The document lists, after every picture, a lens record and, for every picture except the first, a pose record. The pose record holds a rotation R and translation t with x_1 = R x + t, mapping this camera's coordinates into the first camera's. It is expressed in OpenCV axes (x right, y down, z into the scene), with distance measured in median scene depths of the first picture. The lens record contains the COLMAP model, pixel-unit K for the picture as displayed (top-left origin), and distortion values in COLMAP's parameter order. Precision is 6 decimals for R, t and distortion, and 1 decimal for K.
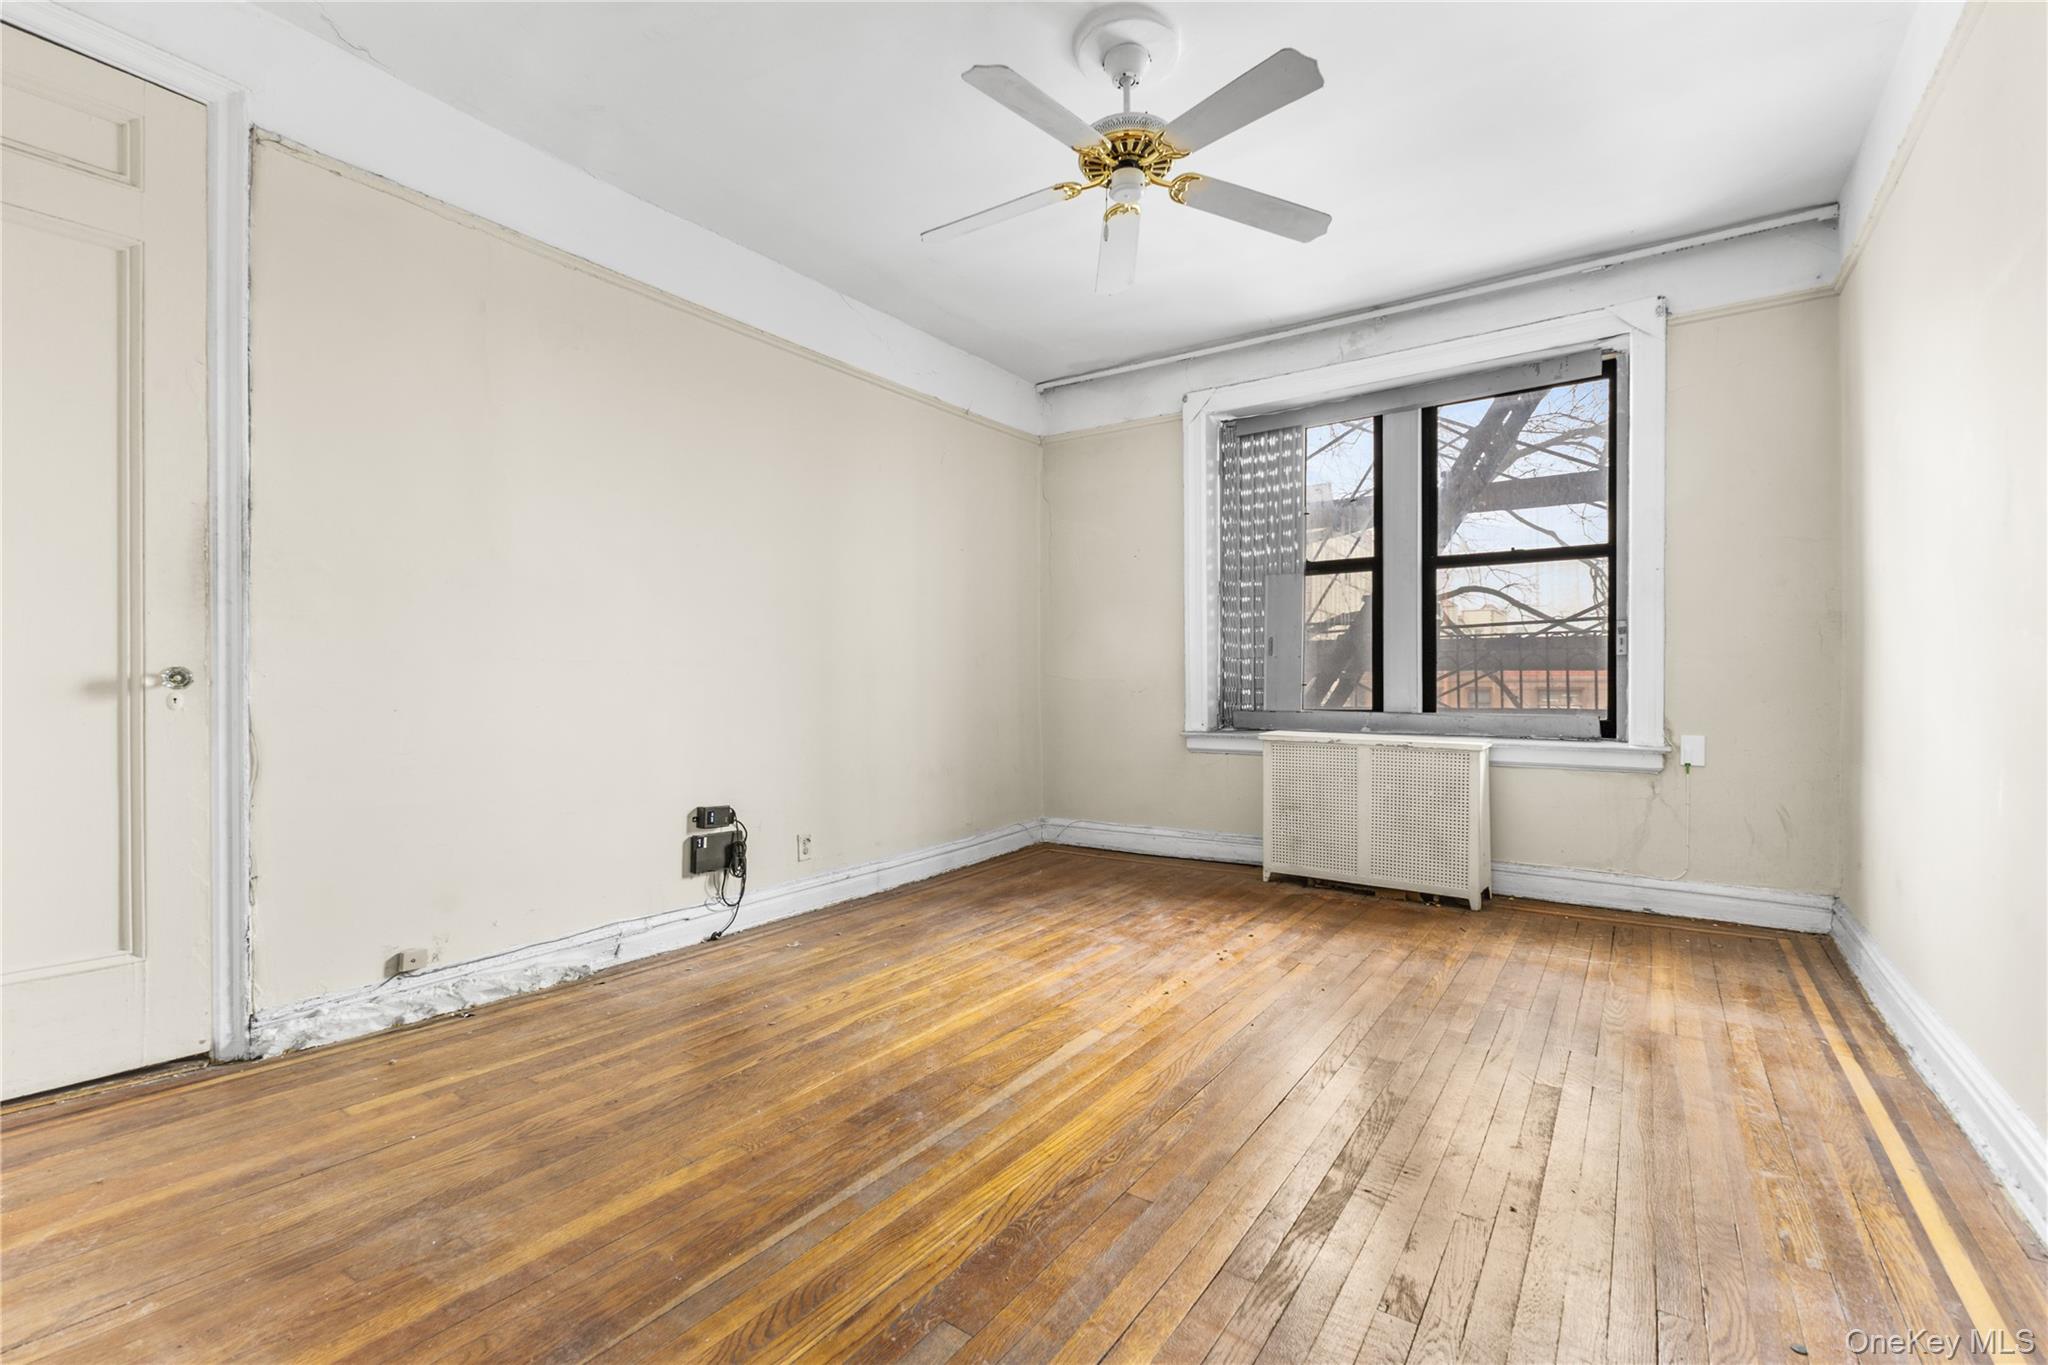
lens RADIAL K [[899.6, 0, 1029.9], [0, 899.6, 690.4], [0, 0, 1]] dist [0.009590, -0.001295]
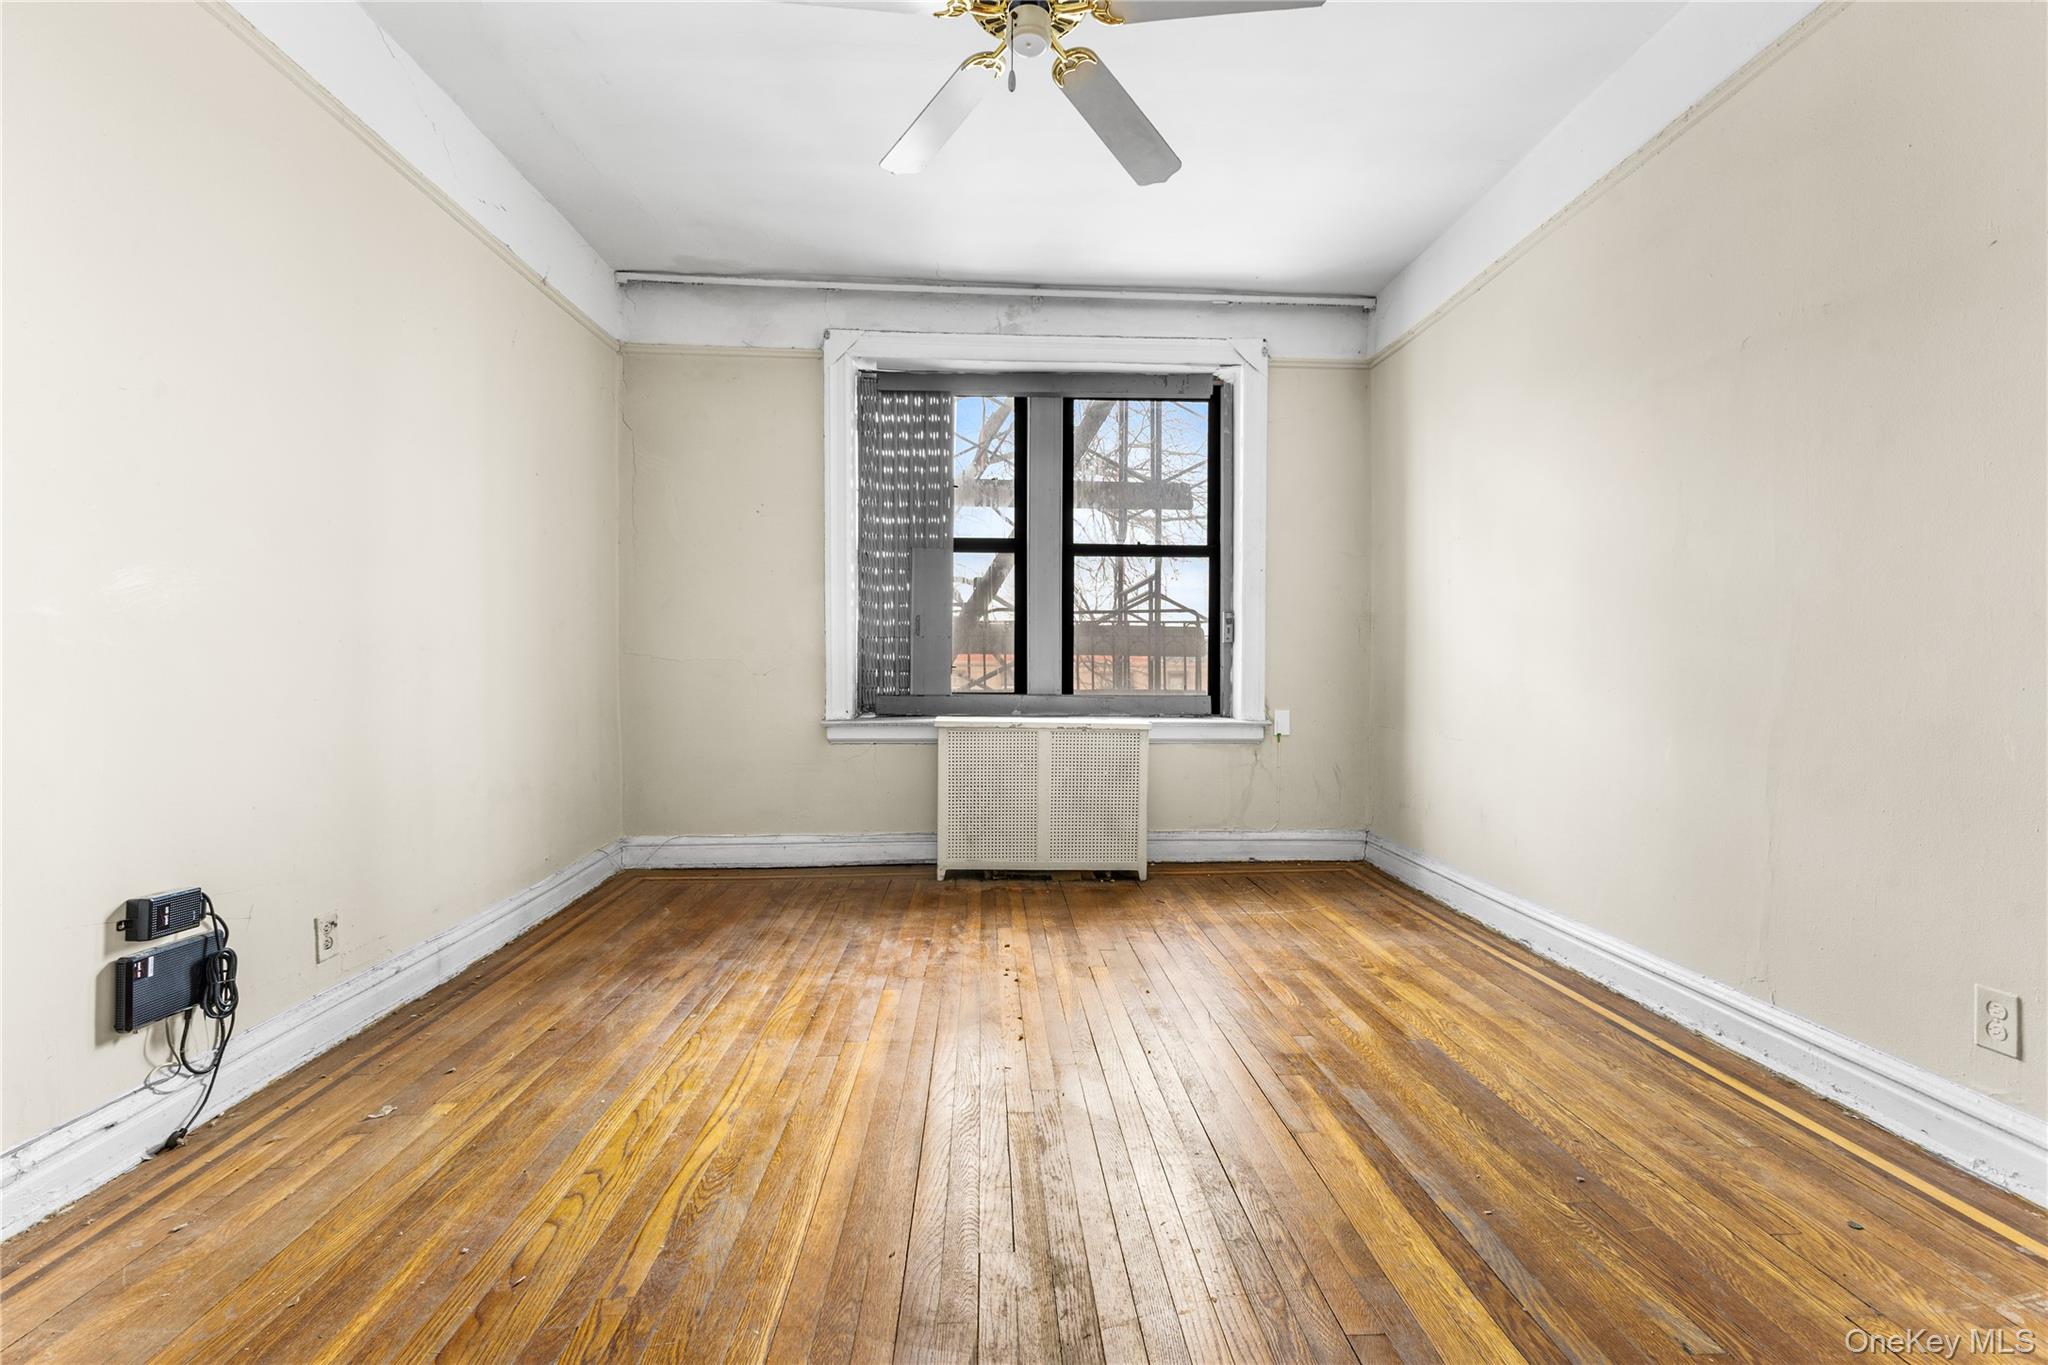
lens RADIAL K [[899.6, 0, 1089.9], [0, 899.6, 676.5], [0, 0, 1]] dist [0.009590, -0.001295]
pose [[0.788321, -0.002041, 0.615261, -0.203793], [-0.000790, 0.999990, 0.004329, 0.000111], [-0.615263, -0.003898, 0.788312, 0.205882]]
